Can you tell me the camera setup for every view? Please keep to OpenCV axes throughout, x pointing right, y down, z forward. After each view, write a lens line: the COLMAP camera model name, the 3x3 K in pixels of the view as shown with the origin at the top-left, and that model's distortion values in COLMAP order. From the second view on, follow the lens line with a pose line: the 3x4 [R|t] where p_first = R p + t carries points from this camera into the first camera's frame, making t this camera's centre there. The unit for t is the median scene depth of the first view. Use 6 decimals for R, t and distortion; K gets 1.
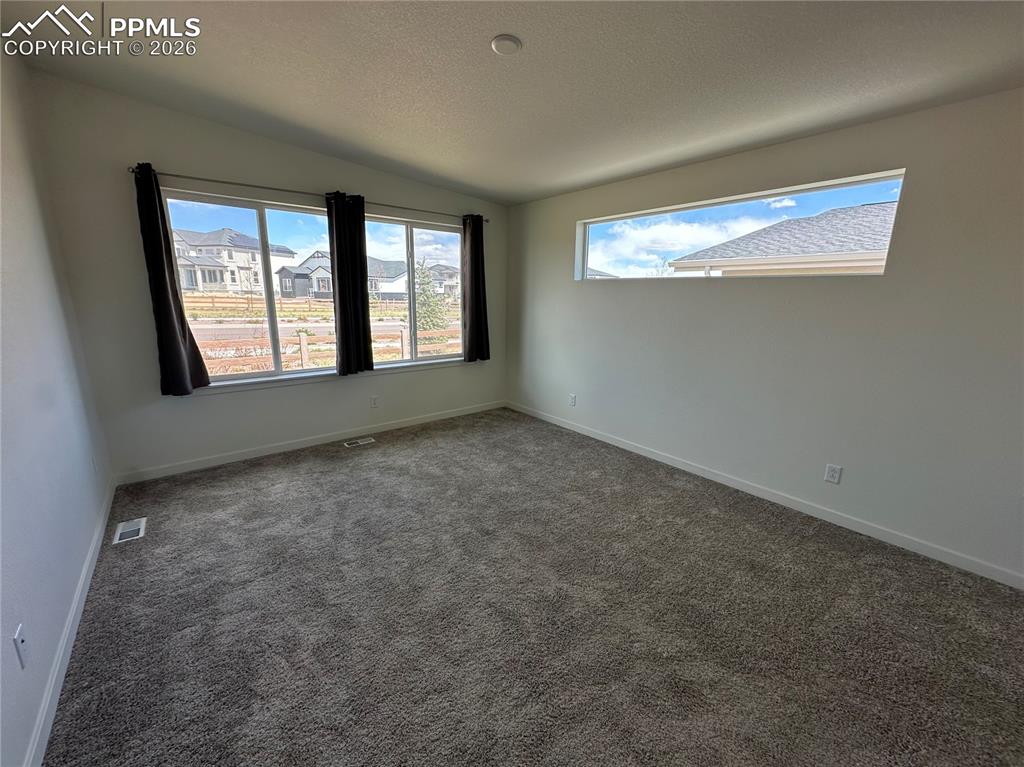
lens RADIAL K [[407.9, 0, 512.0], [0, 407.9, 380.8], [0, 0, 1]] dist [-0.006867, 0.000652]
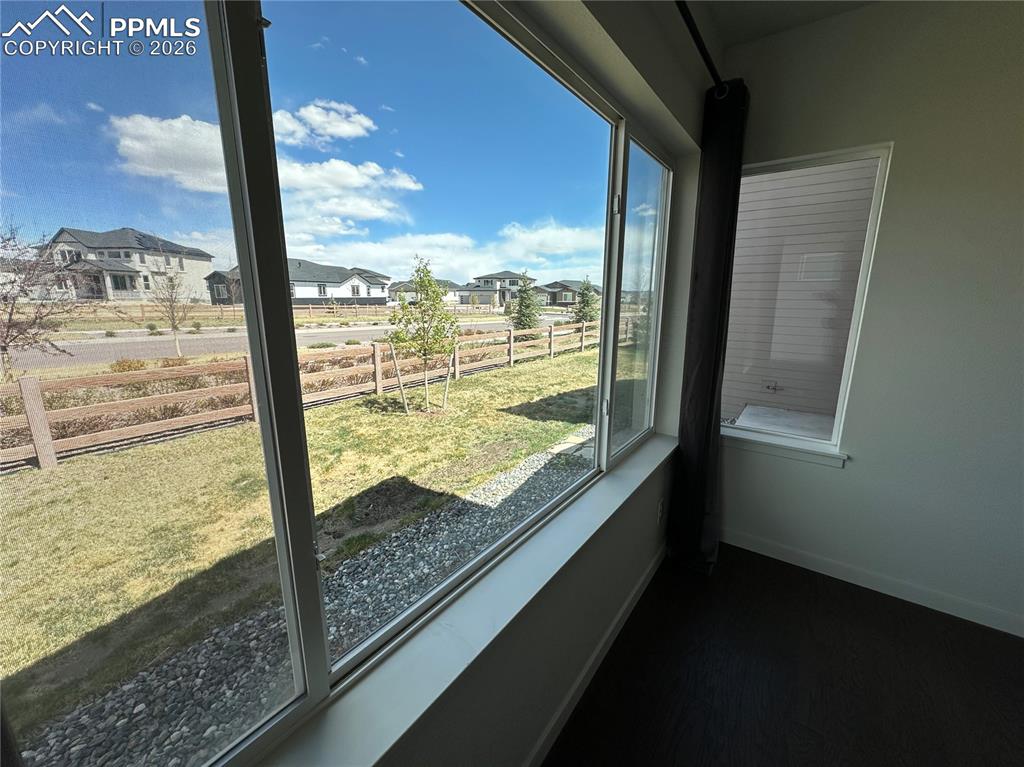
lens RADIAL K [[407.9, 0, 513.4], [0, 407.9, 386.4], [0, 0, 1]] dist [-0.006867, 0.000652]
pose [[0.967697, -0.069707, 0.242290, -0.137893], [0.067758, 0.997567, 0.016377, 0.010434], [-0.242842, 0.000570, 0.970066, -0.059890]]
